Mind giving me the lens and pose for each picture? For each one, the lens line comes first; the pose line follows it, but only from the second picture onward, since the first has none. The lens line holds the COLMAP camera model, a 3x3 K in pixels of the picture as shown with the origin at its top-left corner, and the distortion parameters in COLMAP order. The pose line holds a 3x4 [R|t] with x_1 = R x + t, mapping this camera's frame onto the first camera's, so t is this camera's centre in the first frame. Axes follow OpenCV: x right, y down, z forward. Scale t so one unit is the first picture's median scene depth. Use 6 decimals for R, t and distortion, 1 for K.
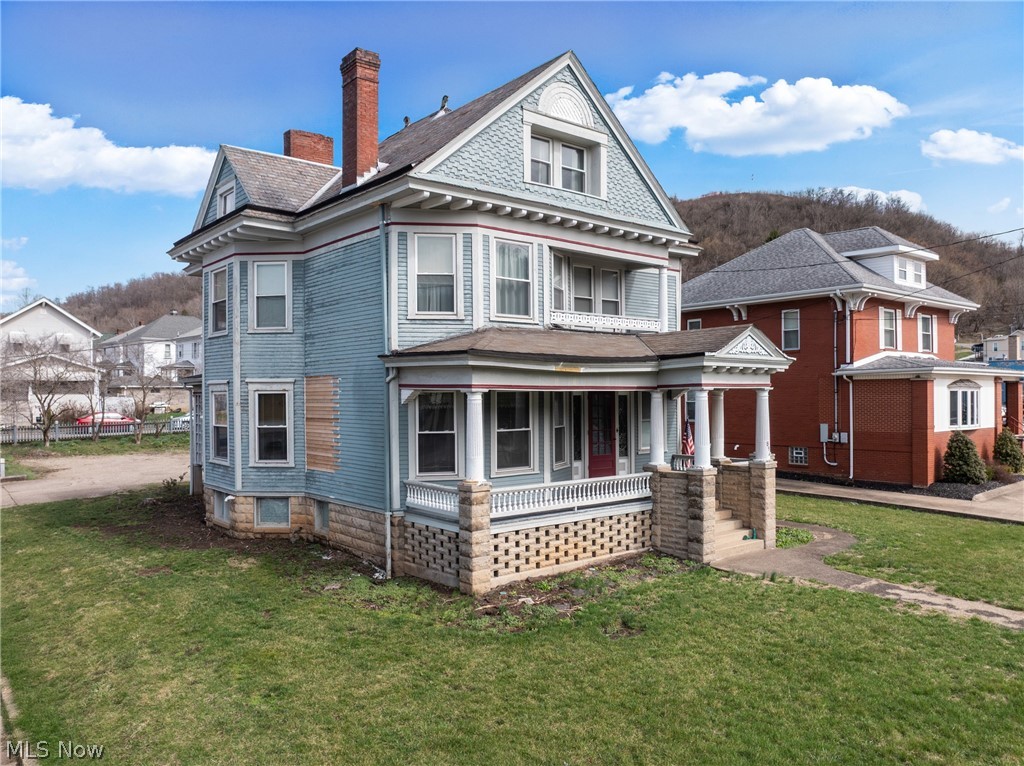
lens RADIAL K [[747.6, 0, 515.8], [0, 747.6, 361.2], [0, 0, 1]] dist [-0.006787, -0.007325]
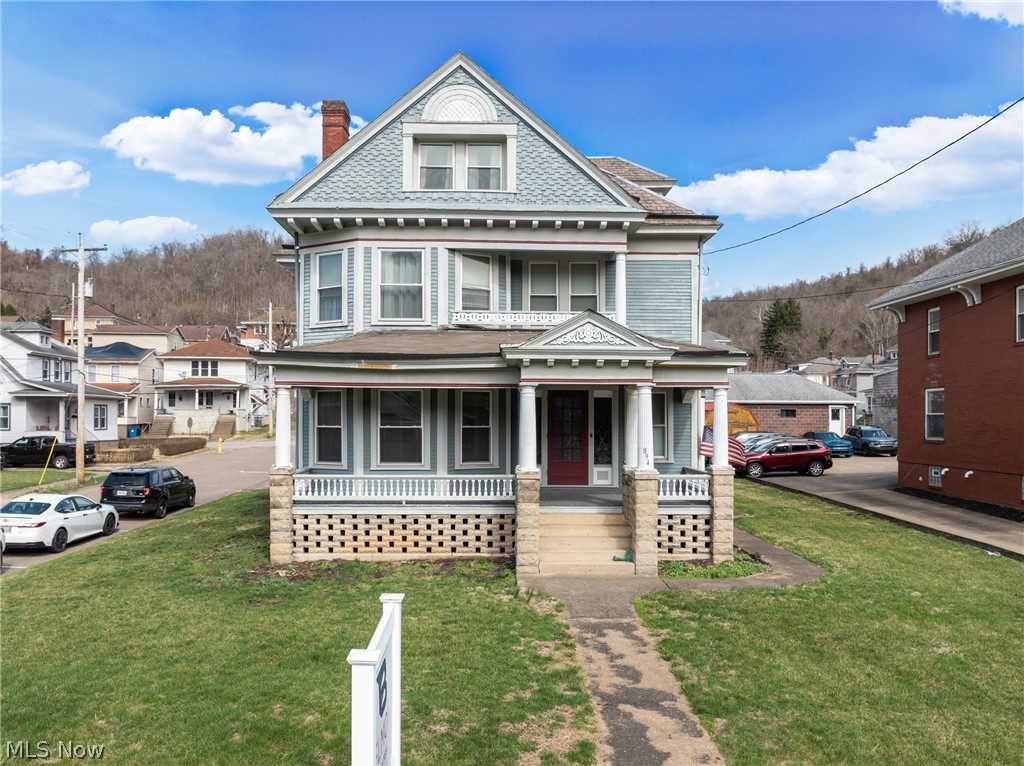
lens RADIAL K [[744.5, 0, 512.0], [0, 744.5, 383.0], [0, 0, 1]] dist [-0.007409, -0.002284]
pose [[0.791315, -0.018620, -0.611125, 0.775279], [0.018633, 0.999806, -0.006336, 0.039773], [0.611125, -0.006373, 0.791509, 0.264011]]
